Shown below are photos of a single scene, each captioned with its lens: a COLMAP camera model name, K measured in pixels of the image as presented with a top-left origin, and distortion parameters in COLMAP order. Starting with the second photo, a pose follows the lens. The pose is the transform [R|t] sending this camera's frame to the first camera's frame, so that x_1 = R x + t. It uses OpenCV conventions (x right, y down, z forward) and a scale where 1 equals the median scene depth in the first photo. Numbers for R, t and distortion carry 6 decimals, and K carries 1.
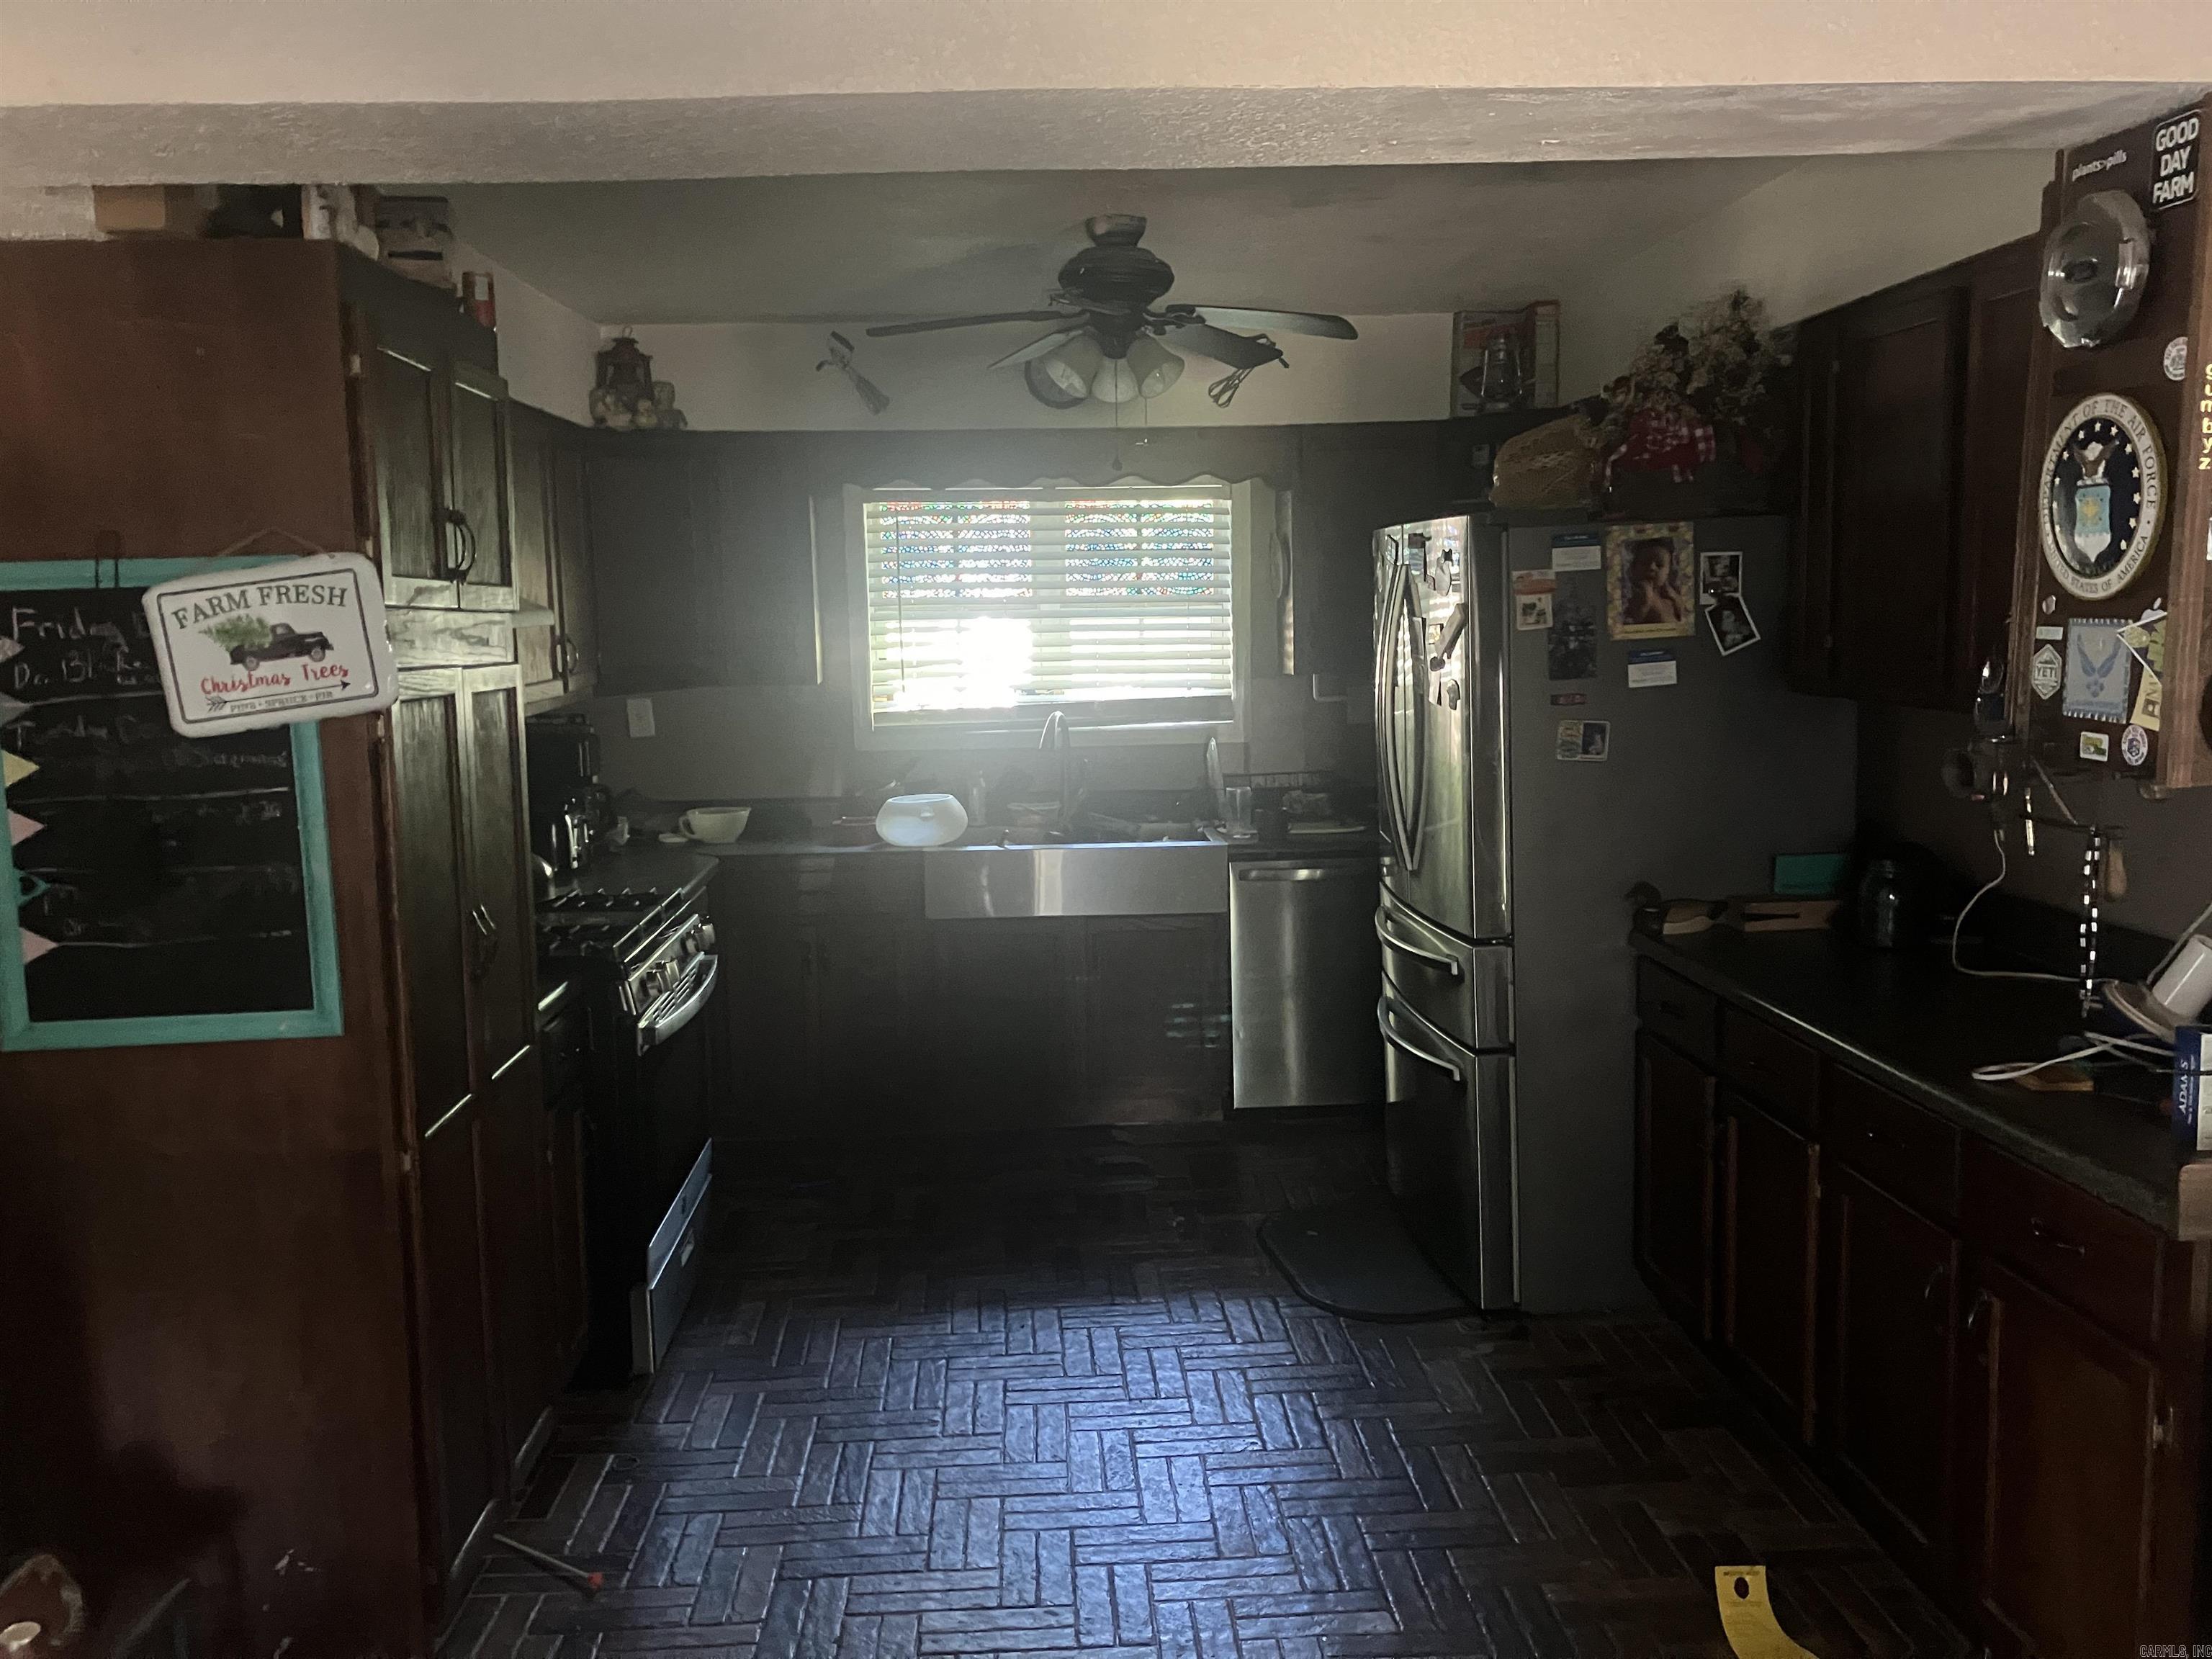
lens RADIAL K [[1819.0, 0, 1118.9], [0, 1819.0, 827.0], [0, 0, 1]] dist [0.031797, -0.035619]
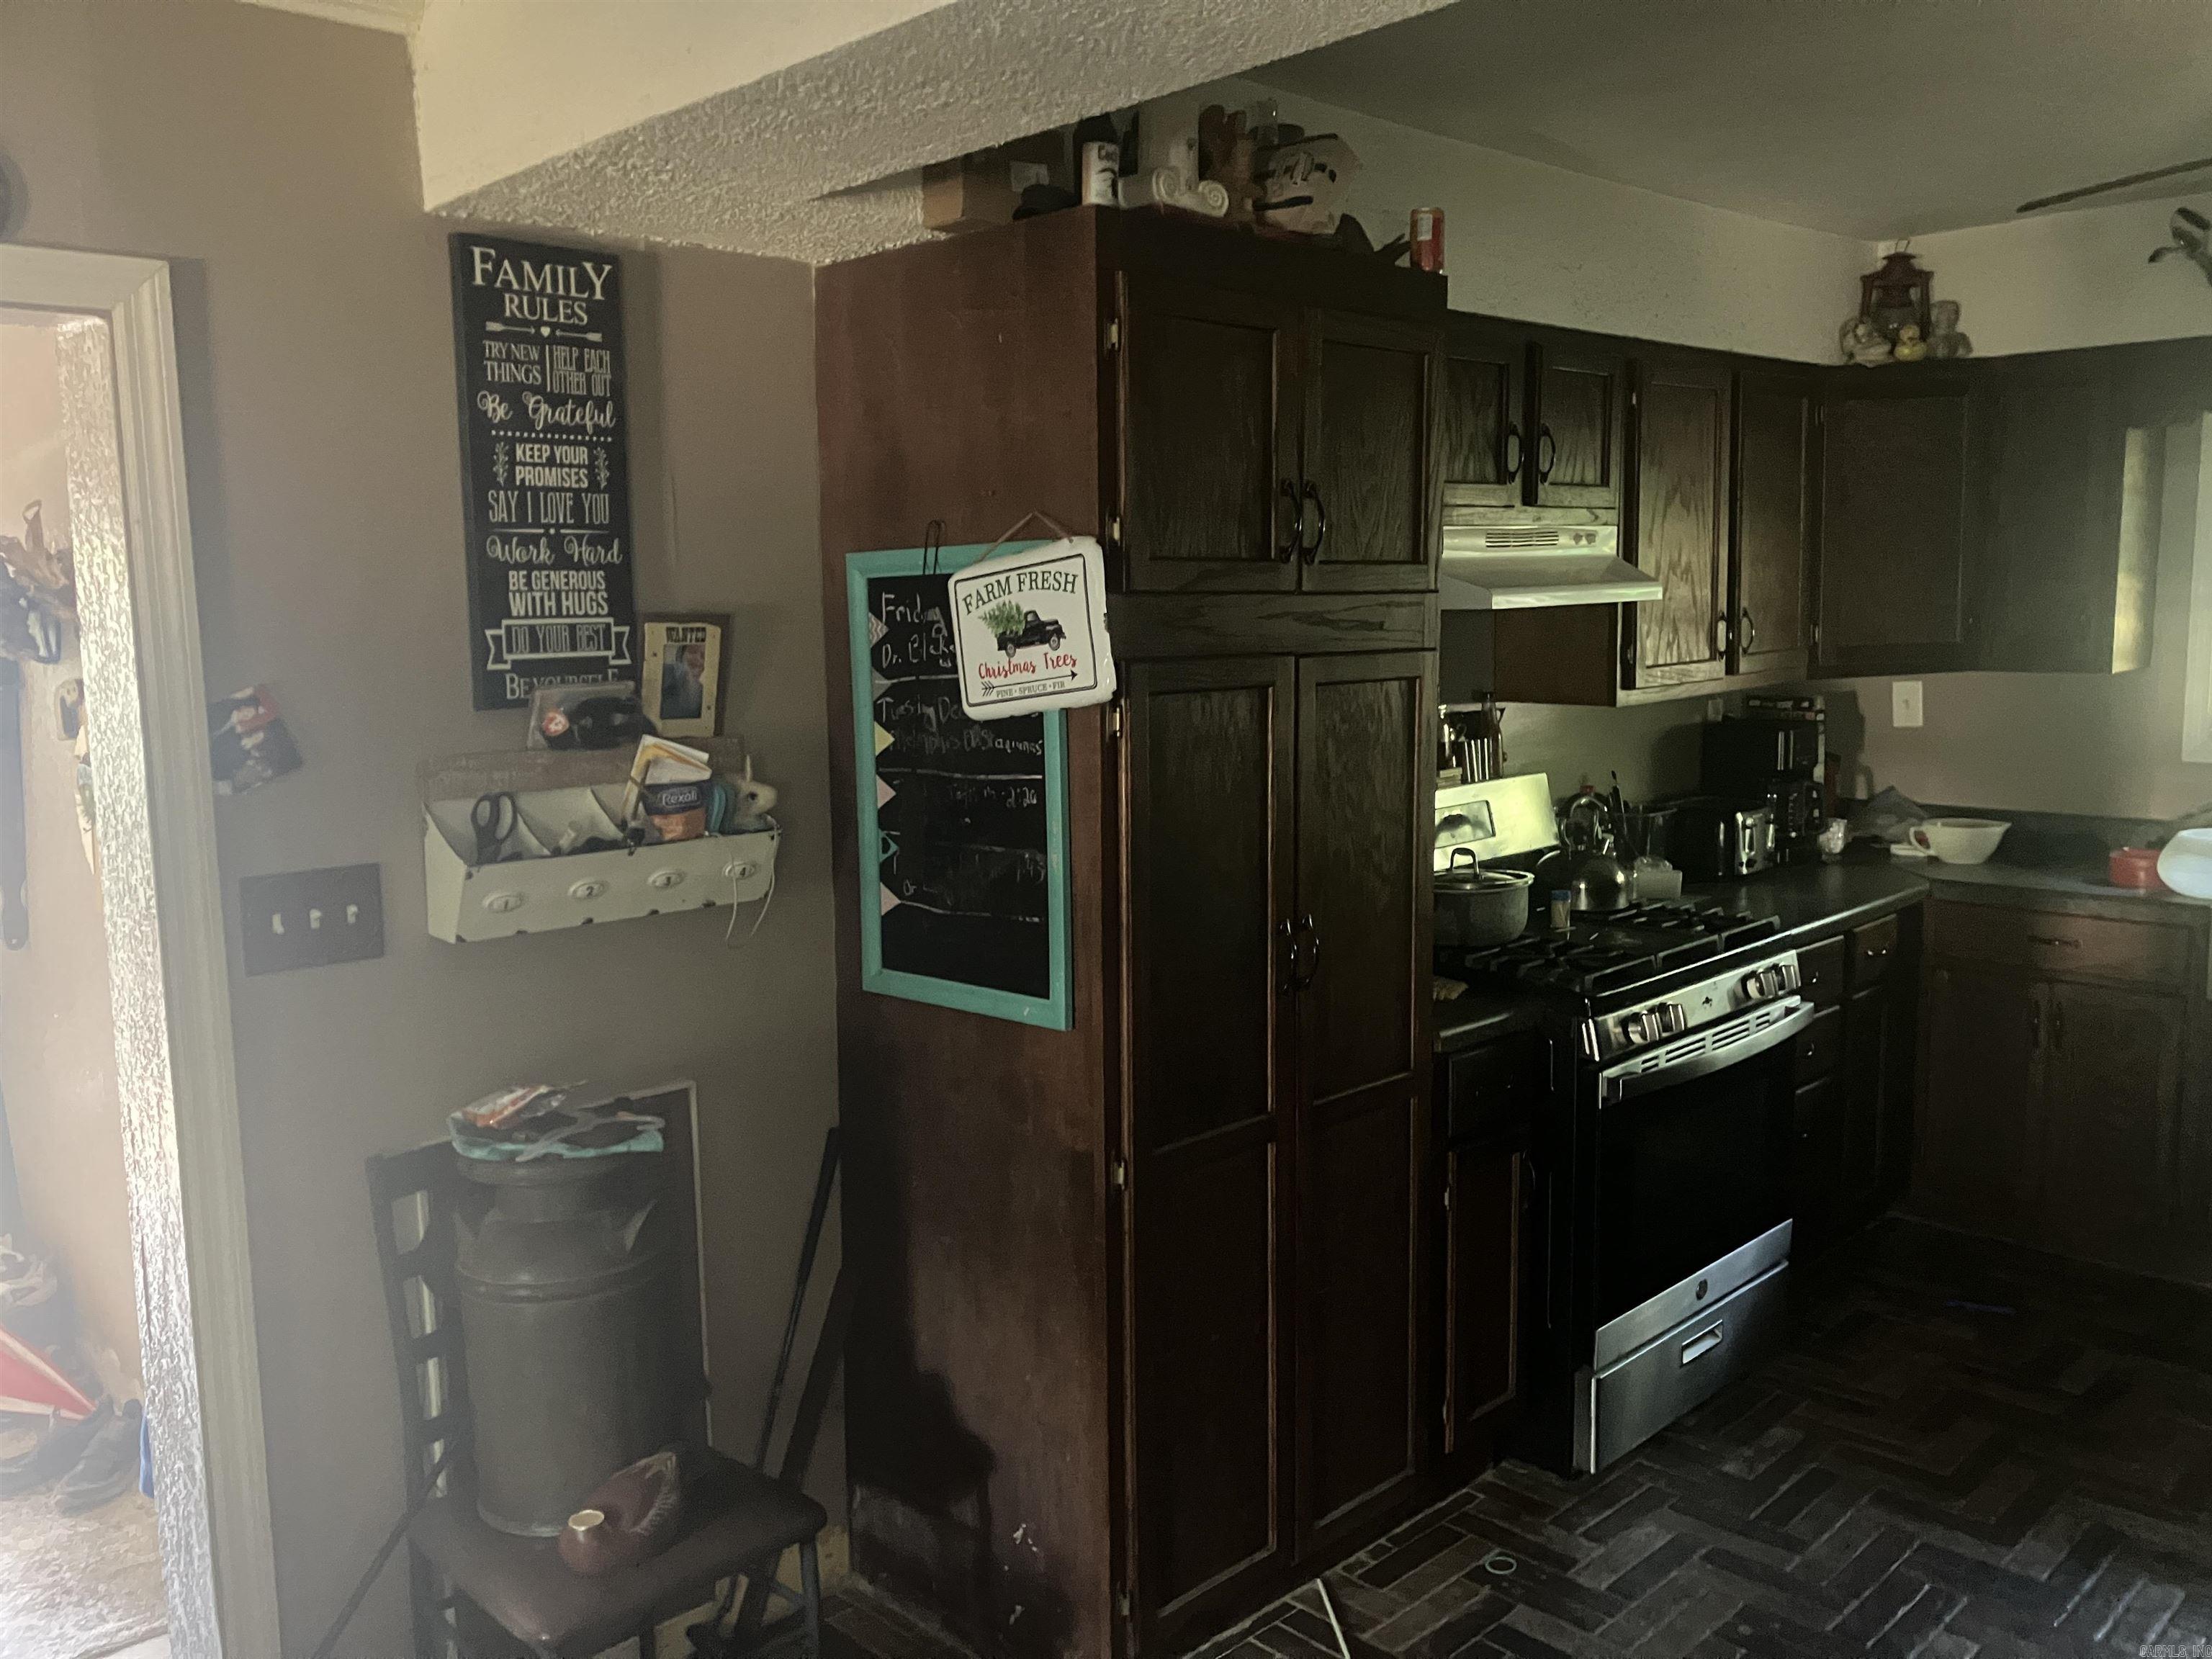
lens RADIAL K [[1819.0, 0, 1118.4], [0, 1819.0, 839.3], [0, 0, 1]] dist [0.031797, -0.035619]
pose [[0.662090, 0.107769, -0.741635, 0.307478], [-0.084742, 0.994025, 0.068791, -0.058863], [0.744618, 0.017302, 0.667267, 0.375614]]
